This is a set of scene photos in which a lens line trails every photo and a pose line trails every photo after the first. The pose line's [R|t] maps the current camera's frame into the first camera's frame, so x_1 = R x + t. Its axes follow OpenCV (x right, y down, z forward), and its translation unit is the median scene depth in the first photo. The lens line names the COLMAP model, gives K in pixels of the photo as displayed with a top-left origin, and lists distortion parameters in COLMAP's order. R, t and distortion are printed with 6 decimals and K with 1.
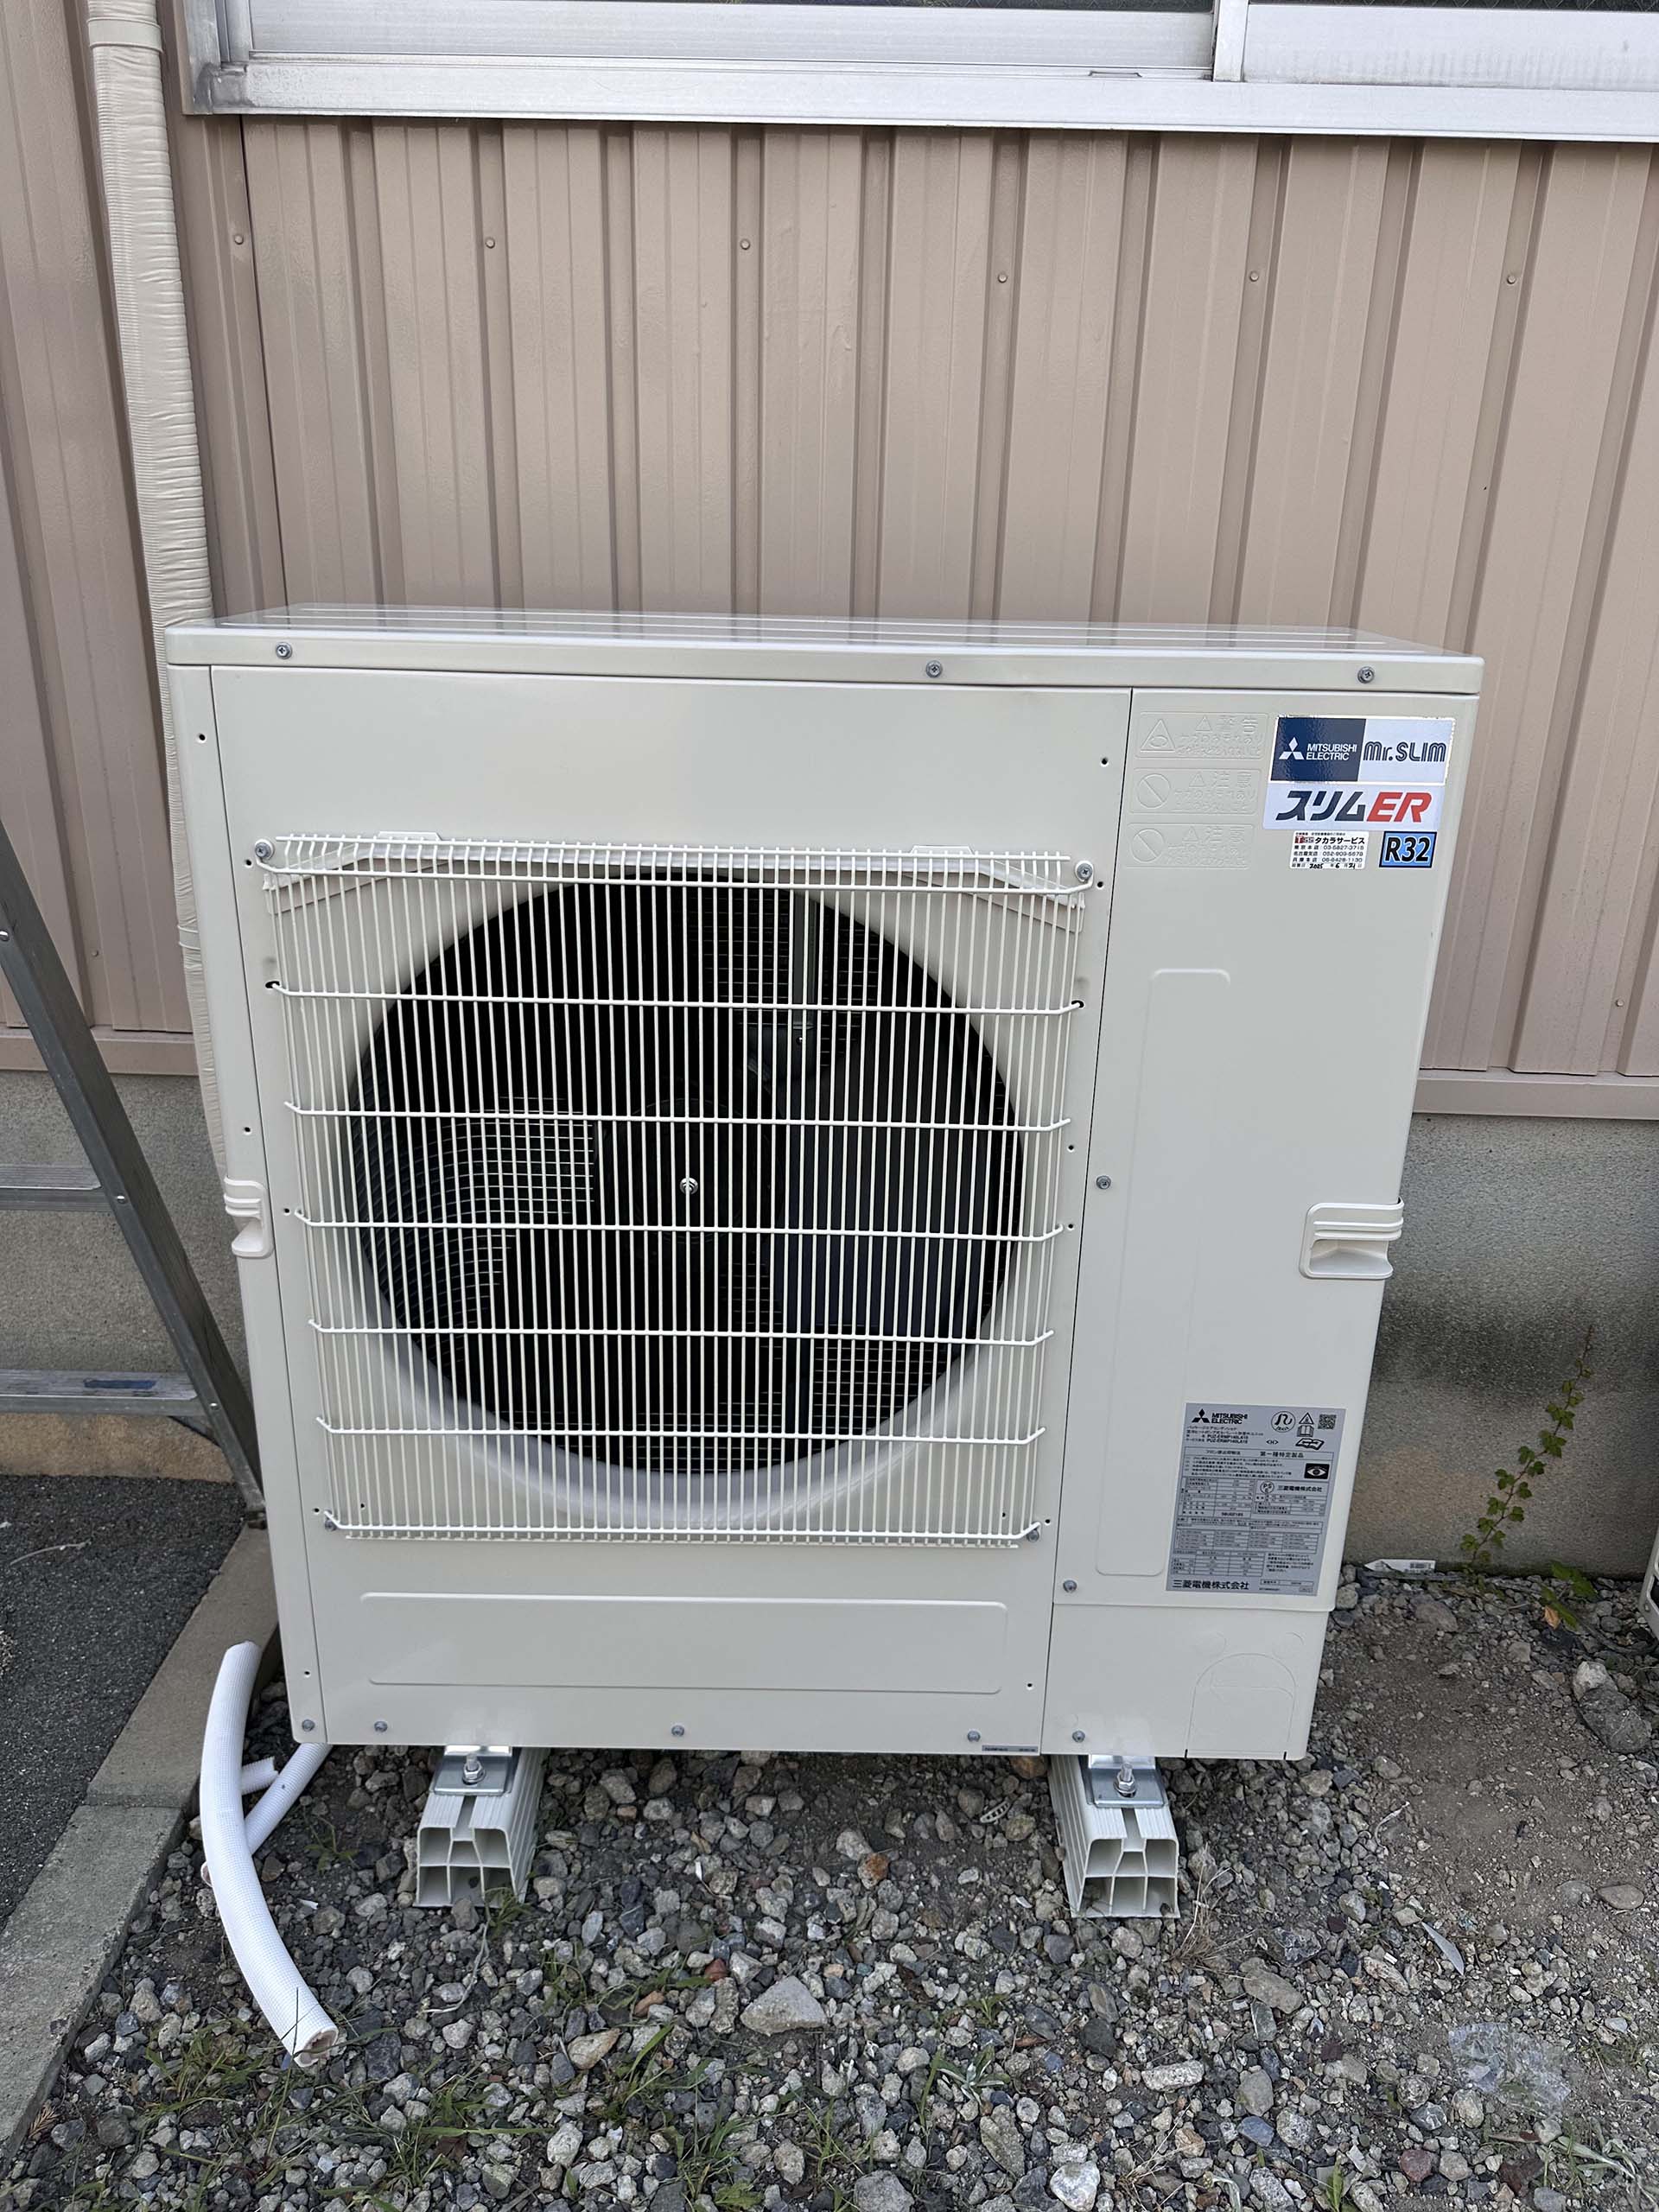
lens RADIAL K [[1568.1, 0, 824.9], [0, 1568.1, 1093.3], [0, 0, 1]] dist [0.027224, -0.045295]
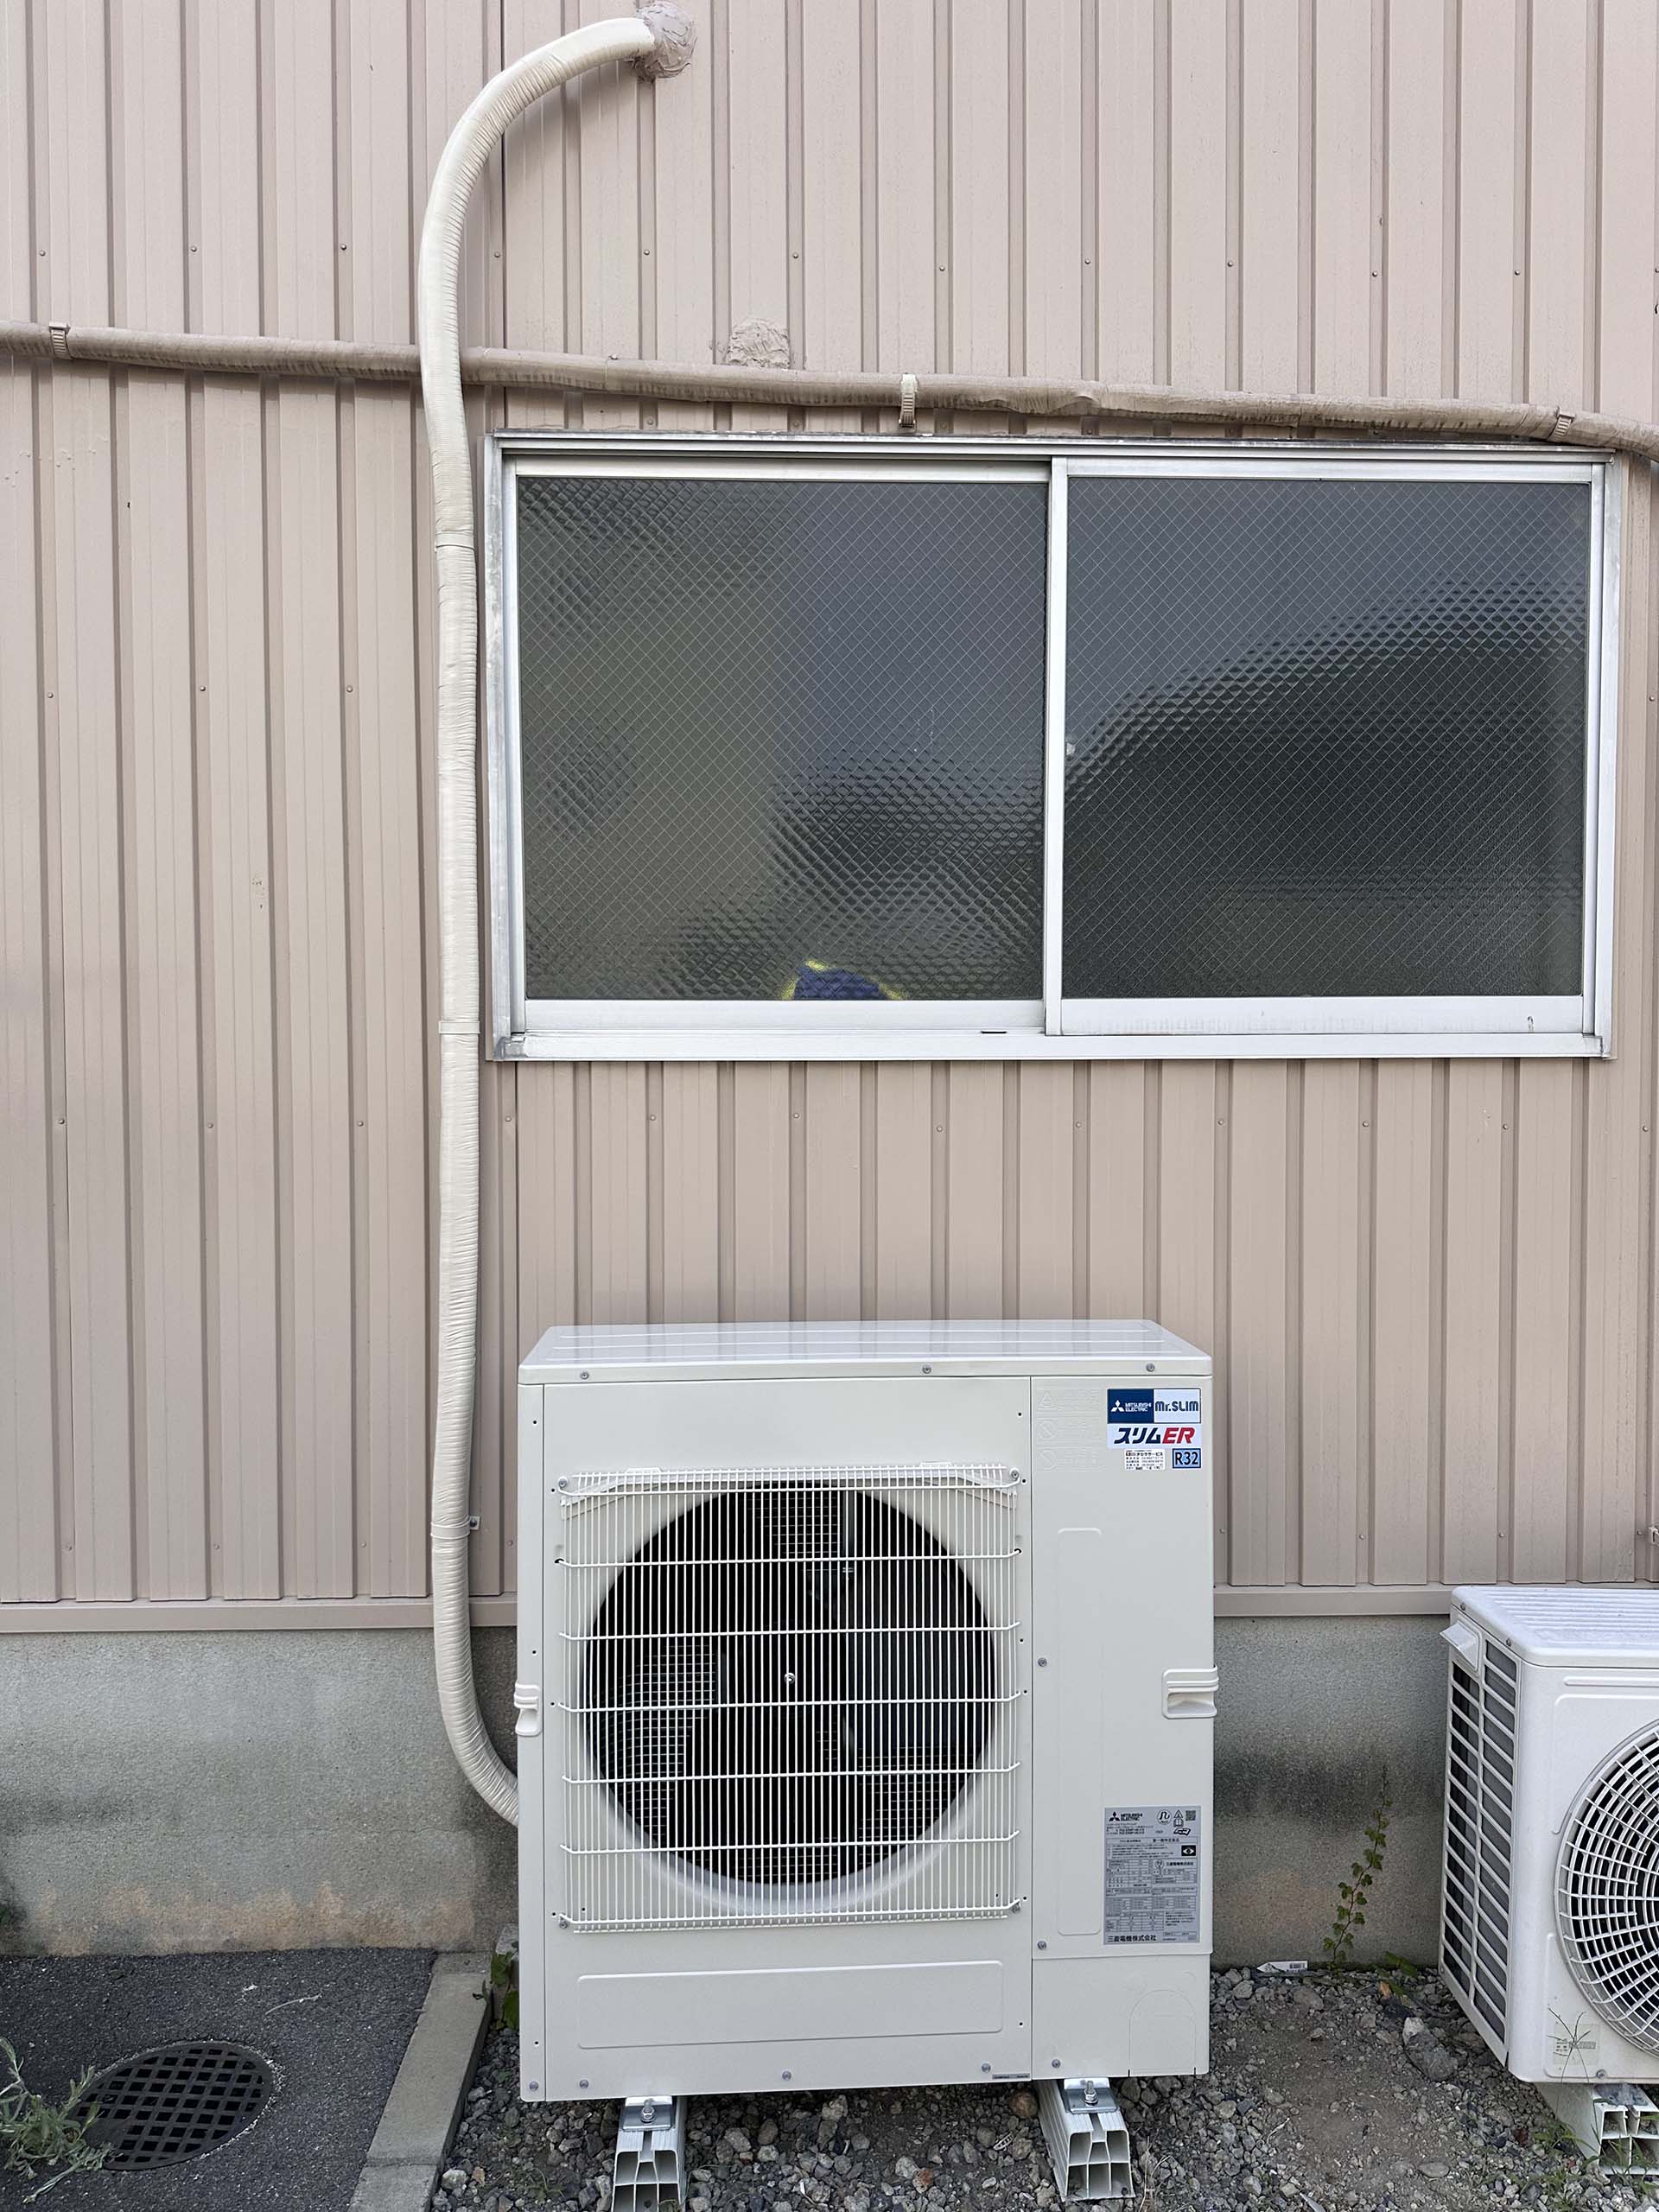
lens RADIAL K [[1568.1, 0, 833.6], [0, 1568.1, 1101.9], [0, 0, 1]] dist [0.027224, -0.045295]
pose [[0.997925, -0.025639, 0.059055, -0.119933], [0.043599, 0.944059, -0.326883, 0.030042], [-0.047370, 0.328780, 0.943218, -0.733187]]
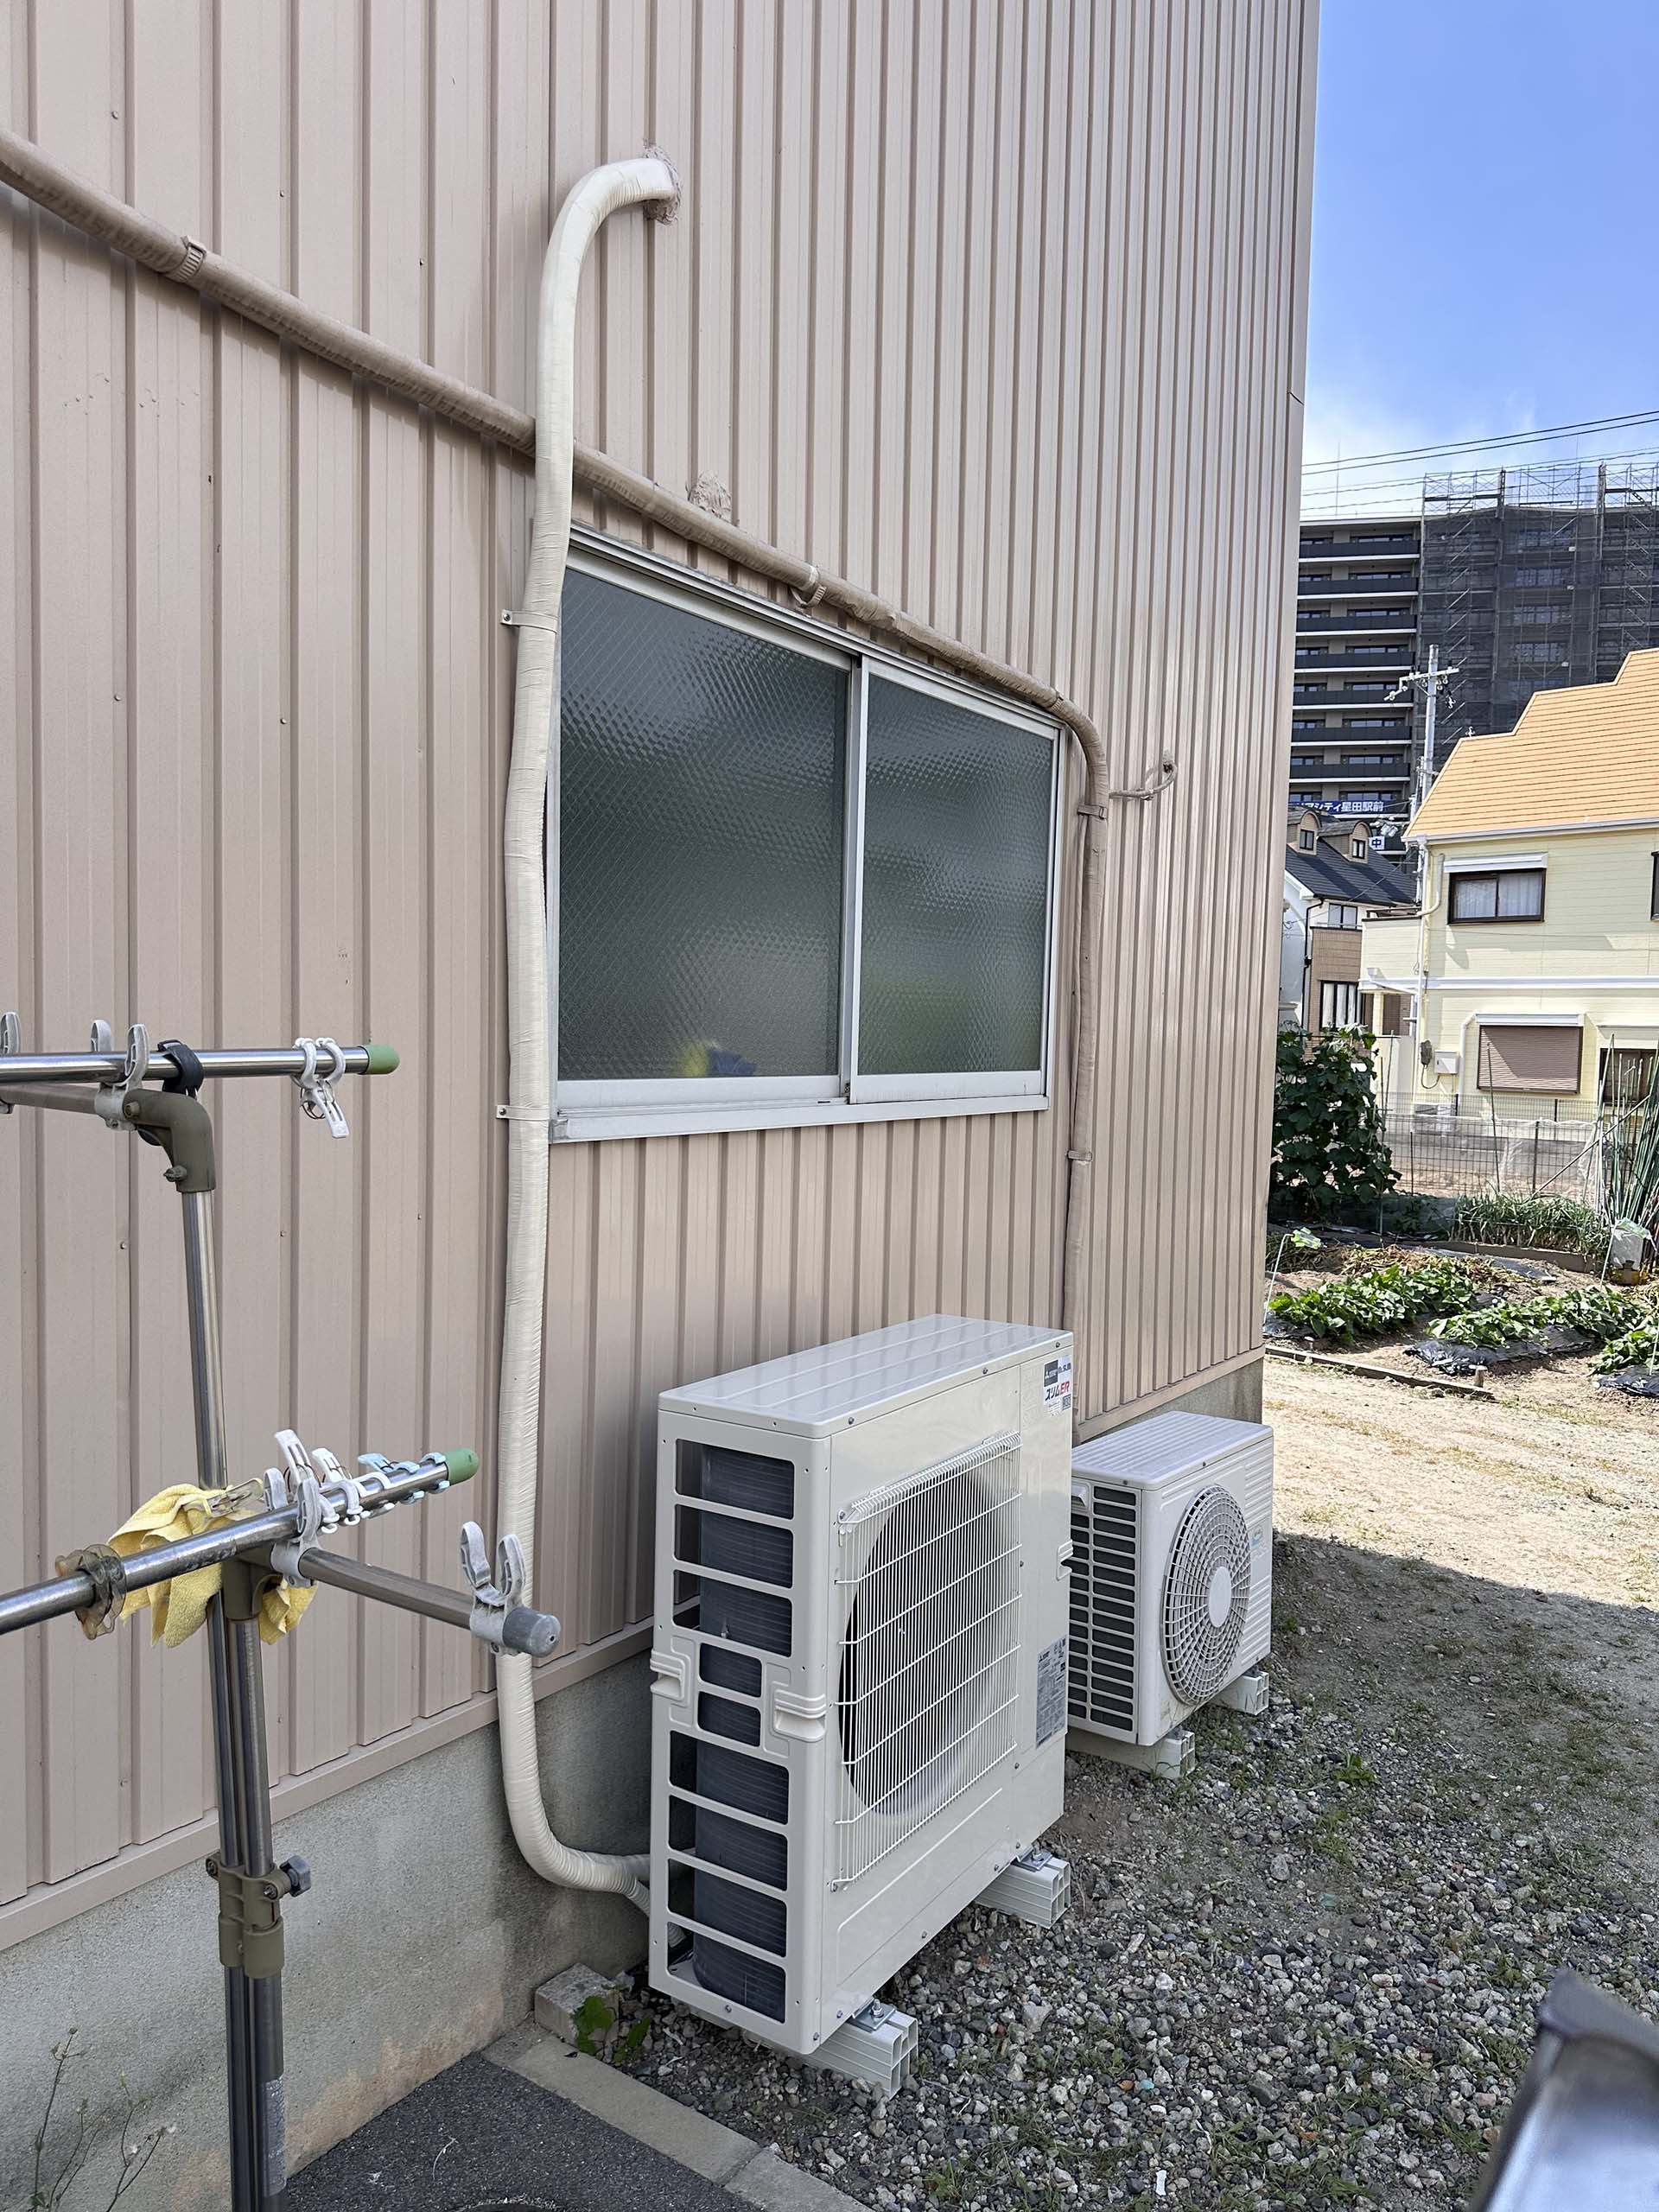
lens RADIAL K [[1568.1, 0, 804.6], [0, 1568.1, 1118.8], [0, 0, 1]] dist [0.027224, -0.045295]
pose [[0.554525, -0.057537, 0.830176, -1.790556], [0.292999, 0.947225, -0.130063, -0.338143], [-0.778880, 0.315364, 0.542118, -0.236672]]
